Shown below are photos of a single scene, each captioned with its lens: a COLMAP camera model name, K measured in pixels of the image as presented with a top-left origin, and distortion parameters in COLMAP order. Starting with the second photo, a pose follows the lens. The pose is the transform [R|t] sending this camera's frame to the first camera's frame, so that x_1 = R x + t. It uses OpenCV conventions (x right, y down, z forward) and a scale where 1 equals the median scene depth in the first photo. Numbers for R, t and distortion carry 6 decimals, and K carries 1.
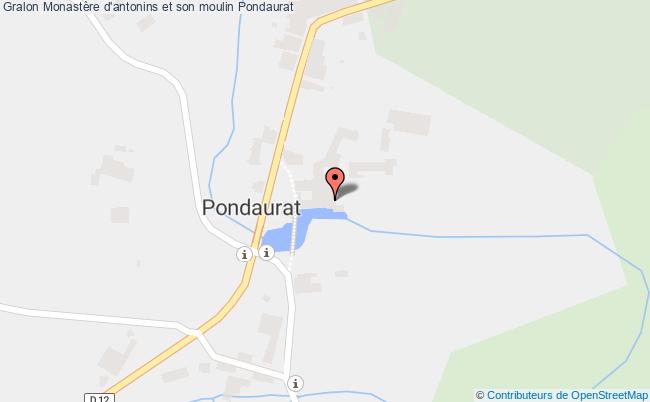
lens RADIAL K [[493.4, 0, 325.0], [0, 493.4, 201.2], [0, 0, 1]] dist [0.004068, 0.001904]
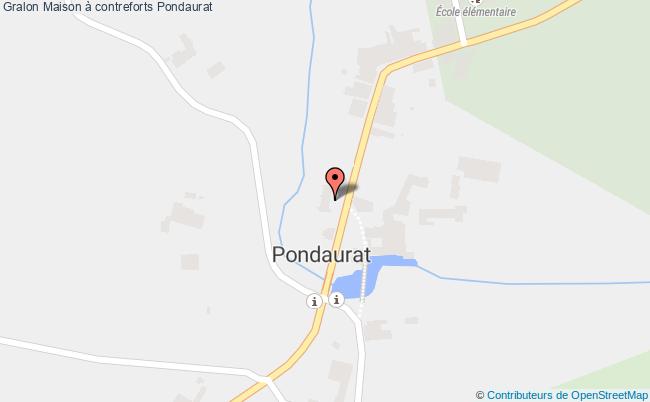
lens RADIAL K [[493.4, 0, 324.9], [0, 493.4, 200.8], [0, 0, 1]] dist [0.004068, 0.001904]
pose [[1.000000, -0.000033, 0.000407, -0.142499], [0.000033, 1.000000, -0.000363, -0.095573], [-0.000407, 0.000363, 1.000000, 0.000152]]
